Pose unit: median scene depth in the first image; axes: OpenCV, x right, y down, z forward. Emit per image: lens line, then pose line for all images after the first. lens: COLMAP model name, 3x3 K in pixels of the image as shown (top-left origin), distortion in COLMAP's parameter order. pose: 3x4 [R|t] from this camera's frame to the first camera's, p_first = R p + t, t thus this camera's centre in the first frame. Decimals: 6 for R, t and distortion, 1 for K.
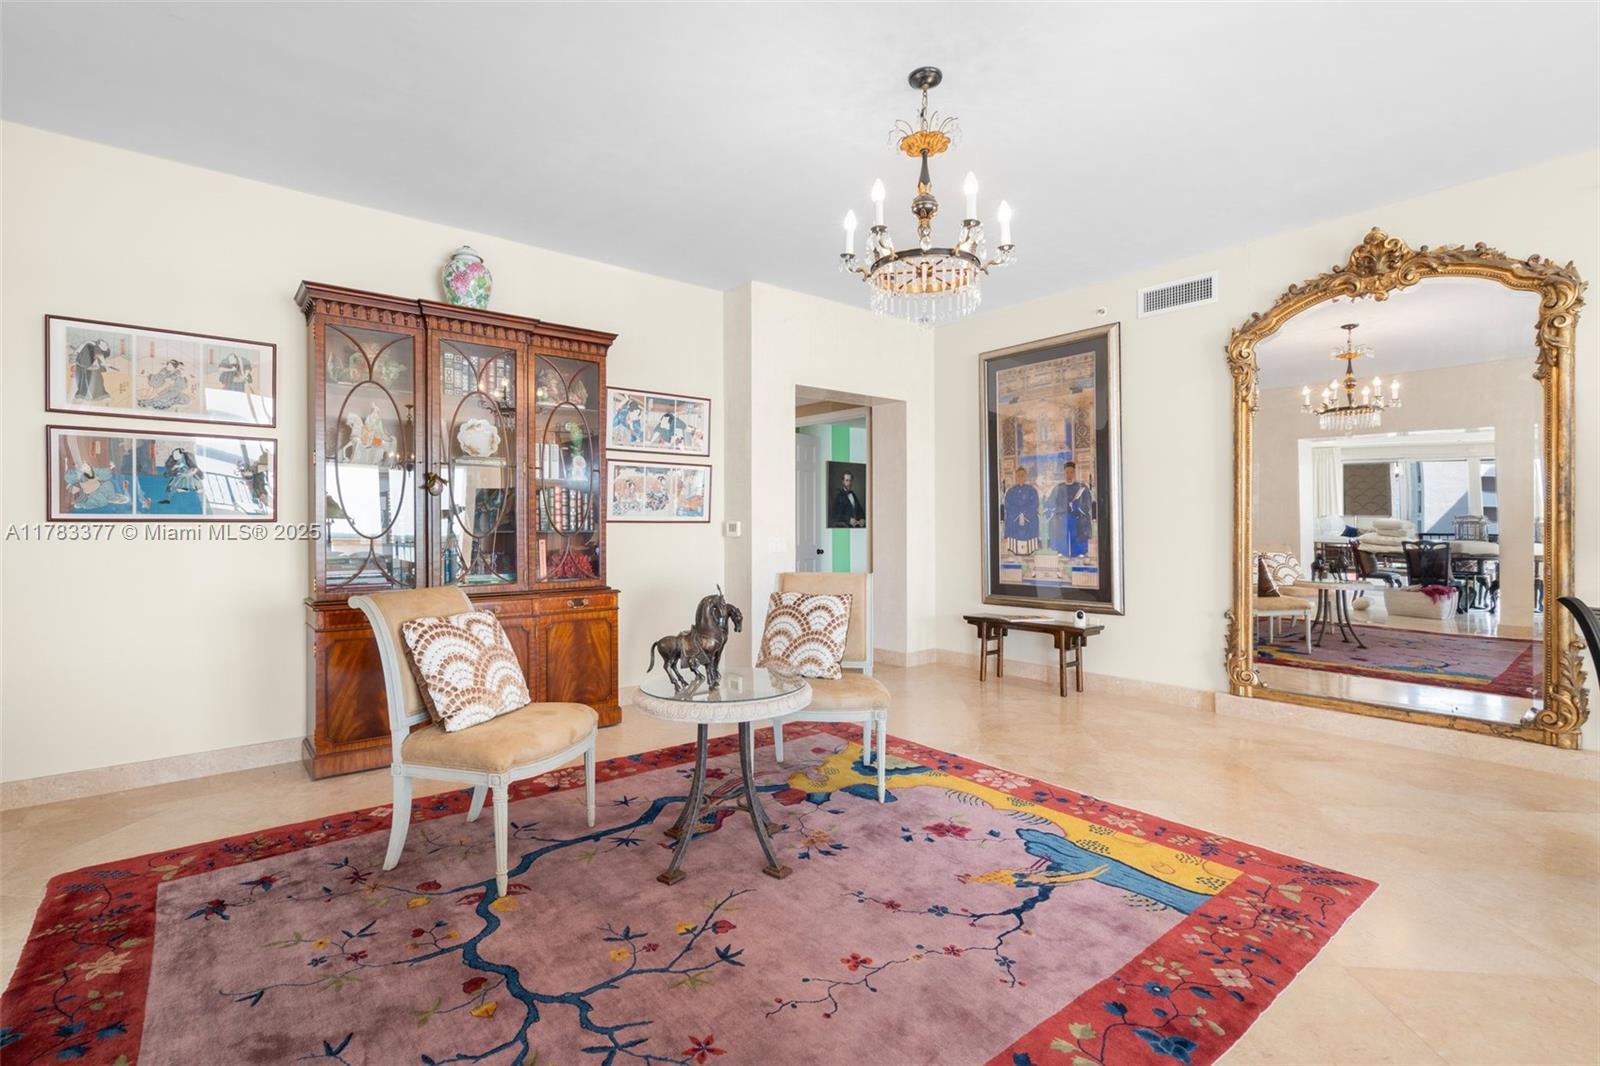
lens RADIAL K [[738.7, 0, 781.8], [0, 738.7, 524.8], [0, 0, 1]] dist [-0.000750, 0.000596]
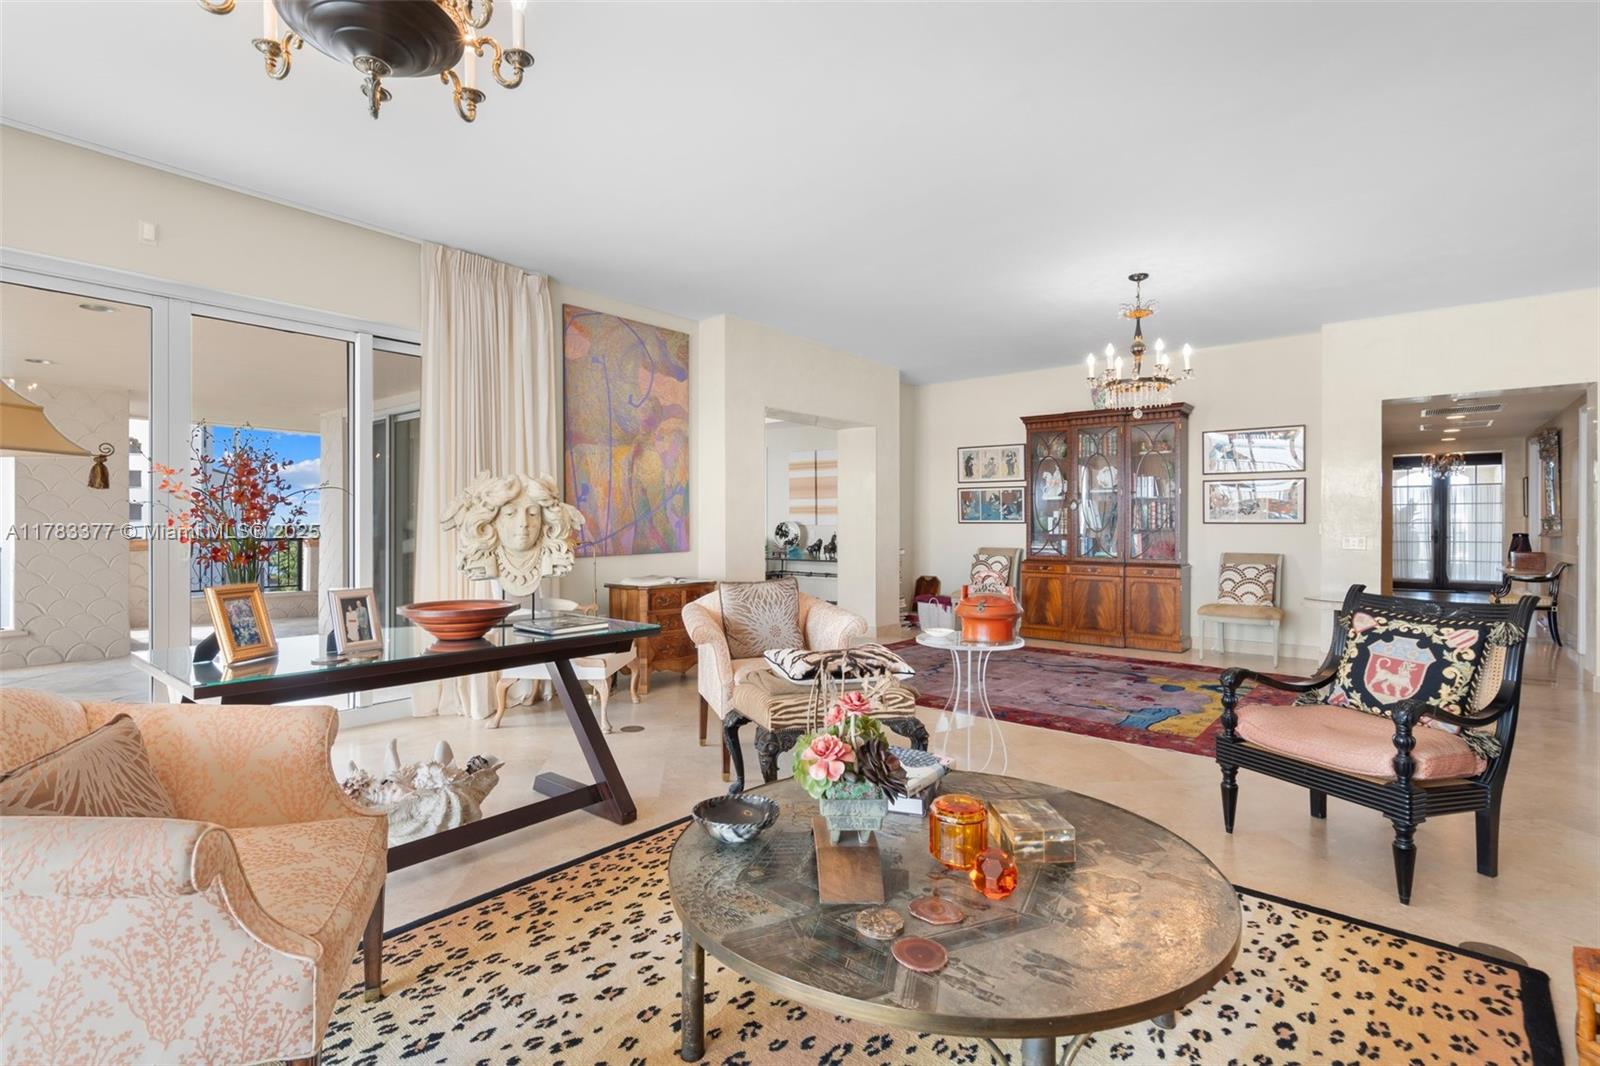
lens RADIAL K [[758.0, 0, 800.0], [0, 758.0, 533.0], [0, 0, 1]] dist [-0.001806, -0.000128]
pose [[0.213337, 0.013196, -0.976890, 1.379717], [-0.001624, 0.999912, 0.013153, -0.004097], [0.976977, -0.001219, 0.213339, -0.147380]]
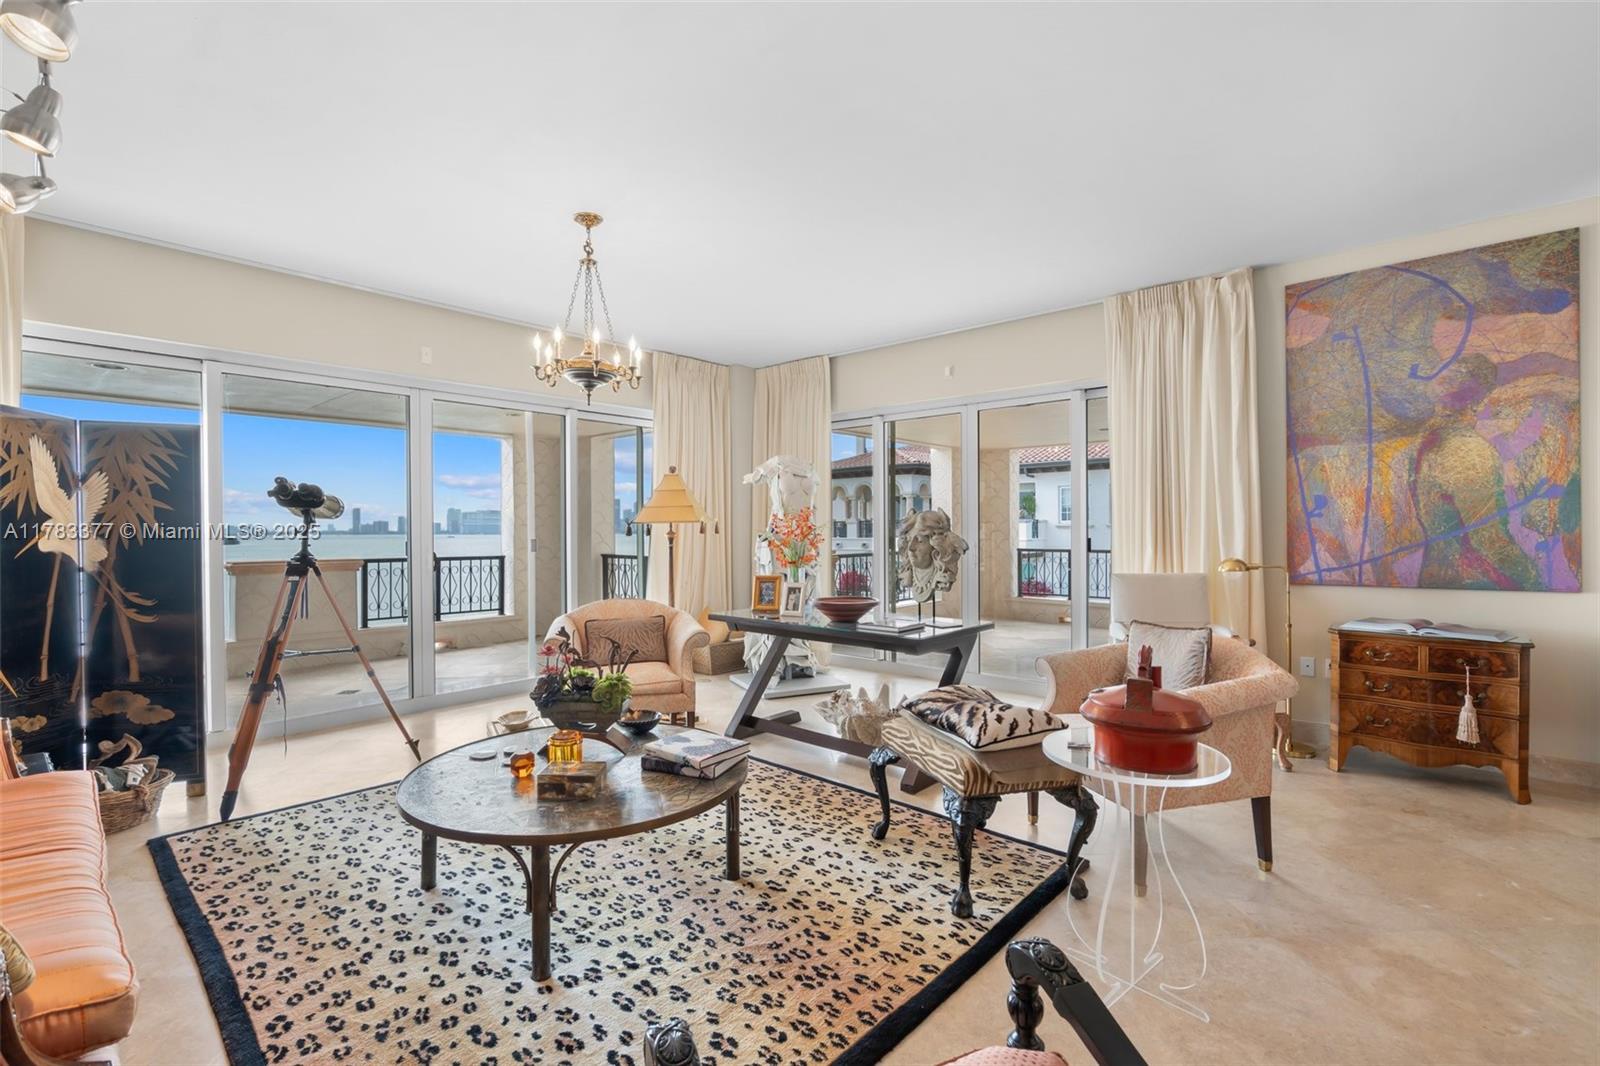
lens RADIAL K [[720.8, 0, 780.5], [0, 720.8, 534.7], [0, 0, 1]] dist [-0.001586, 0.001128]
pose [[-0.987913, 0.009415, -0.154722, 0.869273], [0.007995, 0.999920, 0.009800, -0.034961], [0.154802, 0.008445, -0.987909, 0.748790]]
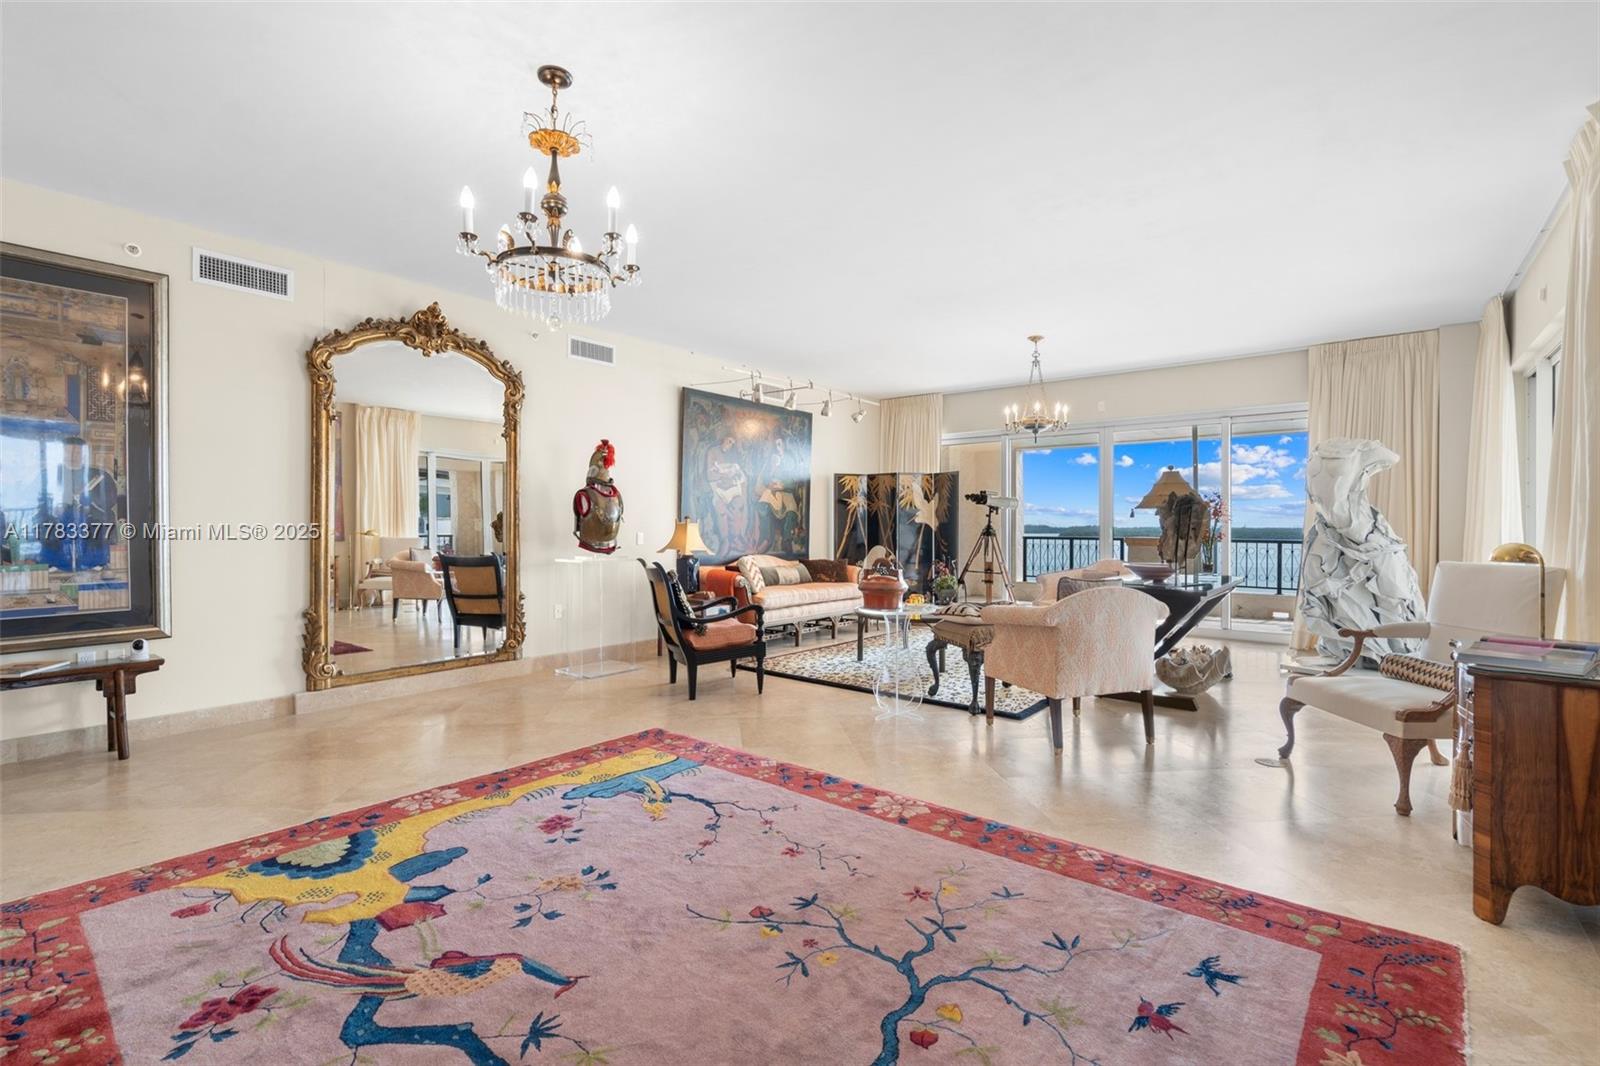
lens RADIAL K [[721.6, 0, 795.9], [0, 721.6, 527.2], [0, 0, 1]] dist [-0.008983, -0.000021]
pose [[-0.212069, 0.000002, 0.977255, -0.621398], [-0.000415, 1.000000, -0.000093, 0.001488], [-0.977255, -0.000426, -0.212069, 0.671841]]
